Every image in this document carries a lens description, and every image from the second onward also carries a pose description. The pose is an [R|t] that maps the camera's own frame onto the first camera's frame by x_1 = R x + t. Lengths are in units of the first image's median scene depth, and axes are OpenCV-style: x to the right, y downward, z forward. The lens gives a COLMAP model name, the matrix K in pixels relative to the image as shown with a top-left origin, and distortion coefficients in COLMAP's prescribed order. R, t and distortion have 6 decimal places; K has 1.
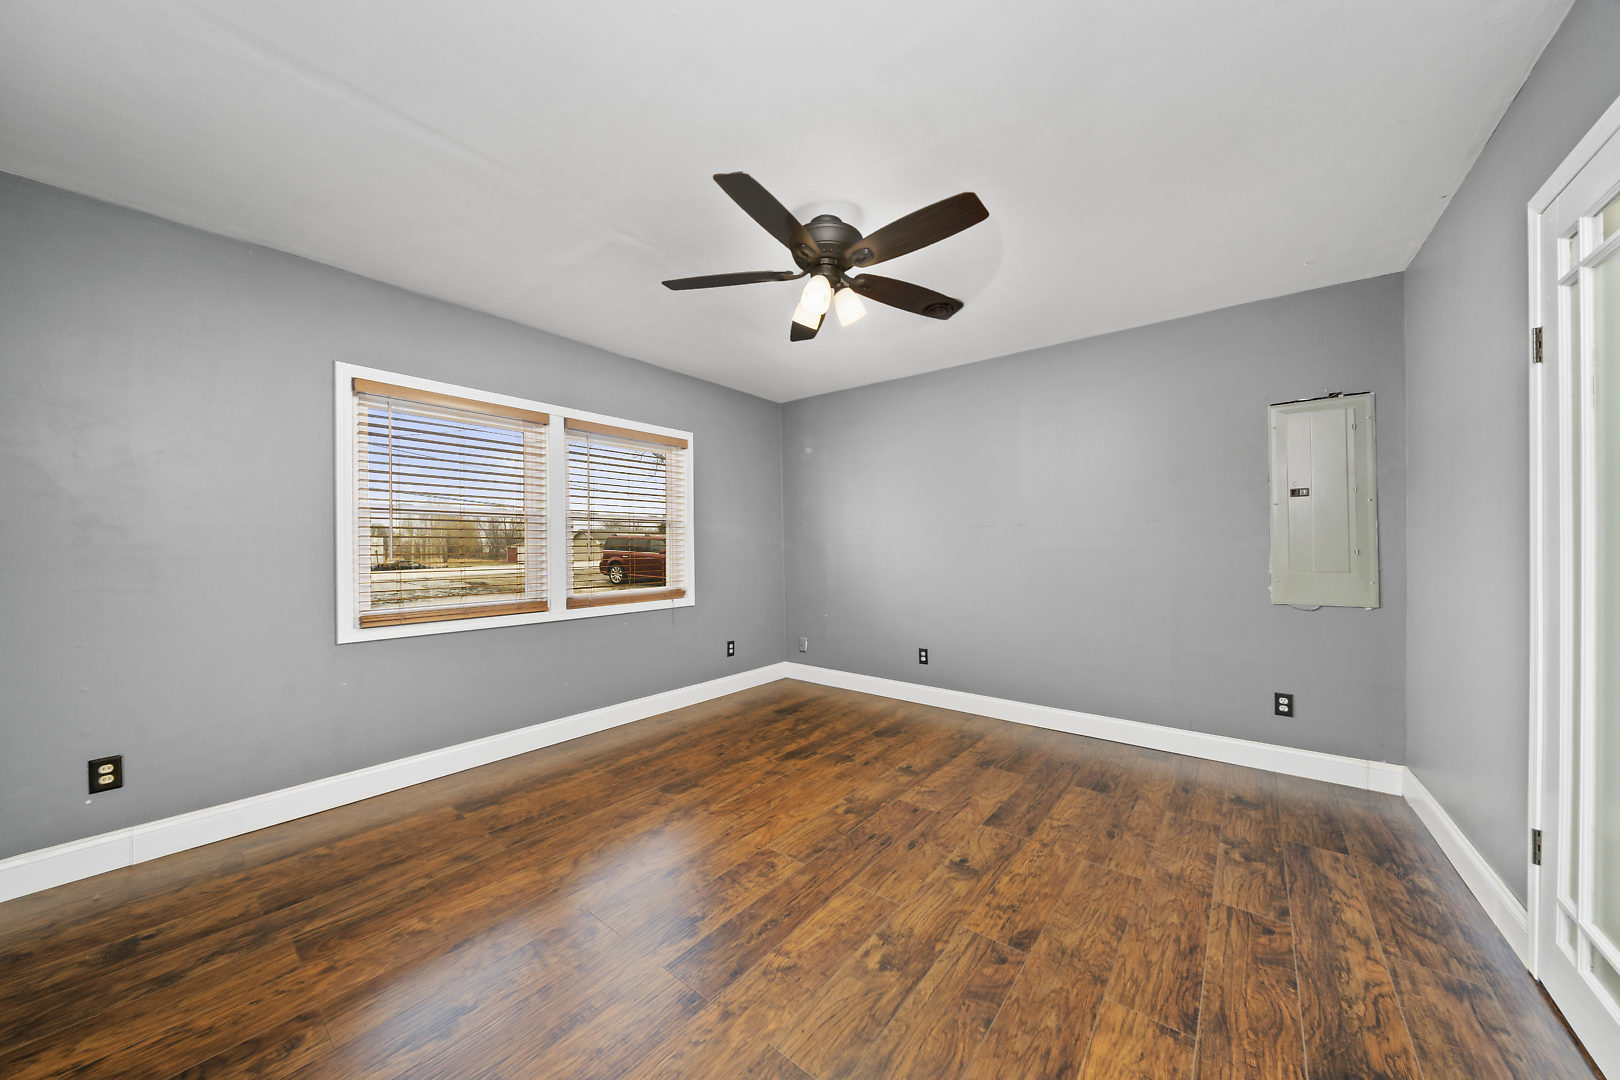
lens RADIAL K [[550.5, 0, 802.5], [0, 550.5, 547.1], [0, 0, 1]] dist [-0.006100, 0.000270]
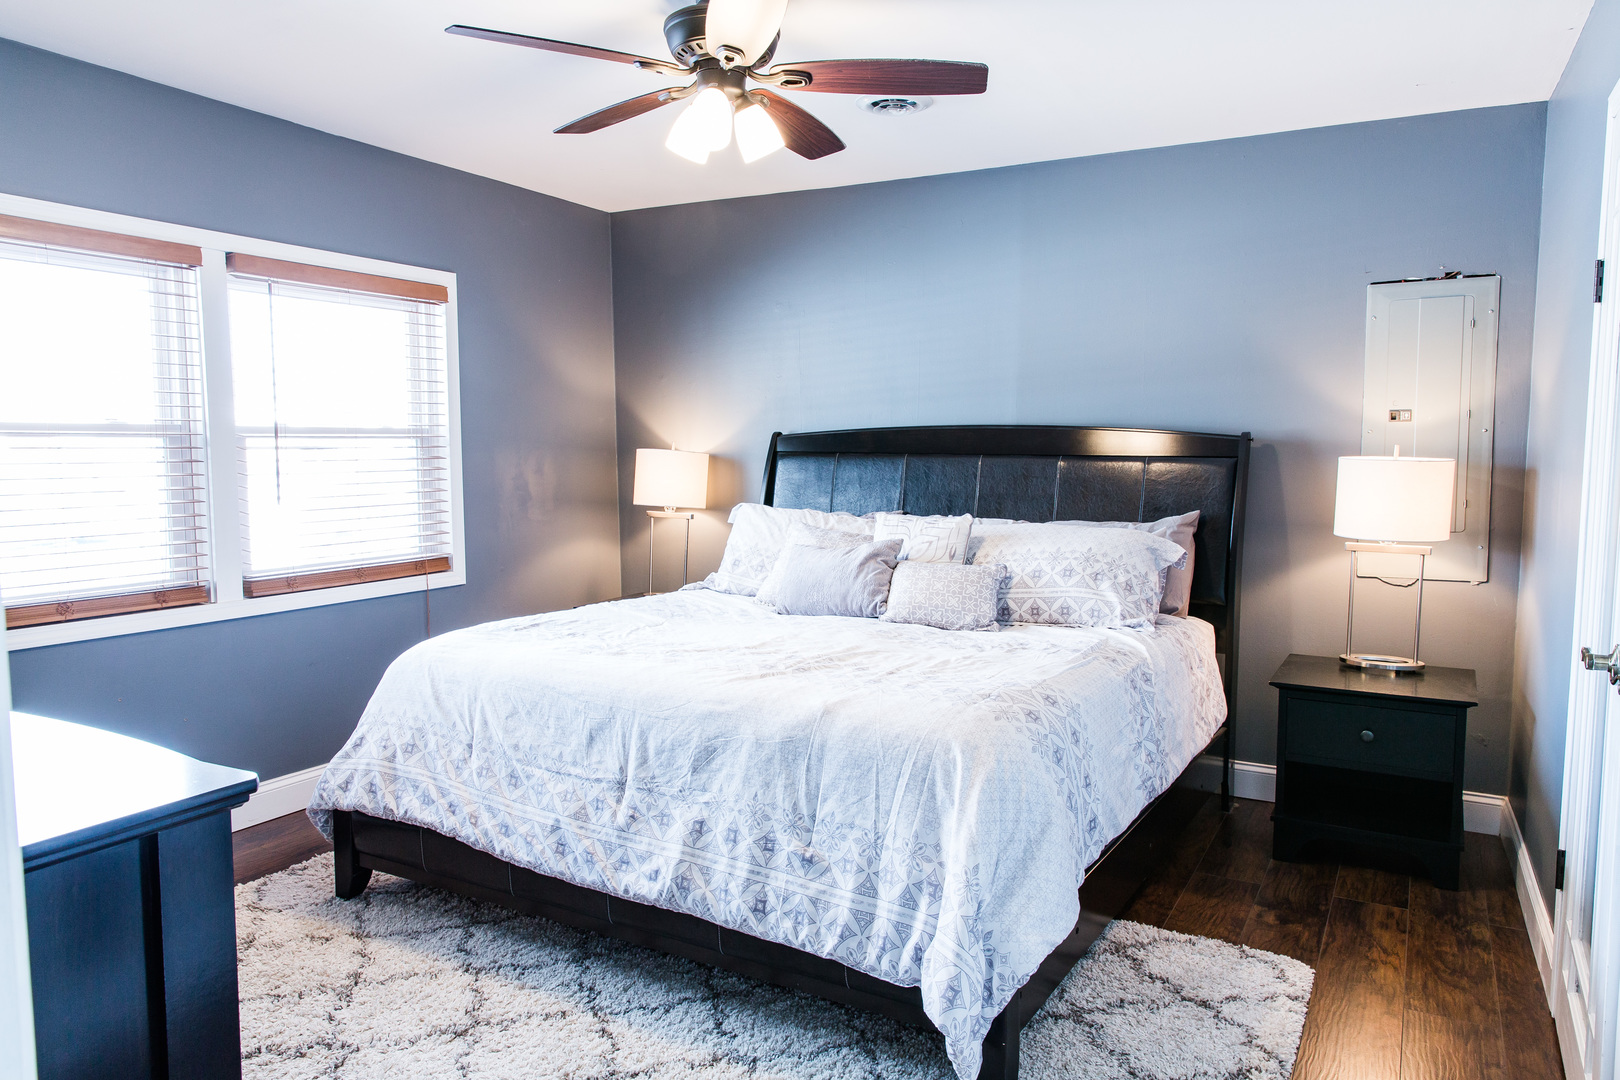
lens RADIAL K [[1080.5, 0, 810.6], [0, 1080.5, 539.2], [0, 0, 1]] dist [-0.001863, 0.004347]
pose [[0.985225, -0.009175, 0.171017, -0.076022], [-0.005364, 0.996421, 0.084357, -0.073749], [-0.171179, -0.084028, 0.981650, -0.291418]]
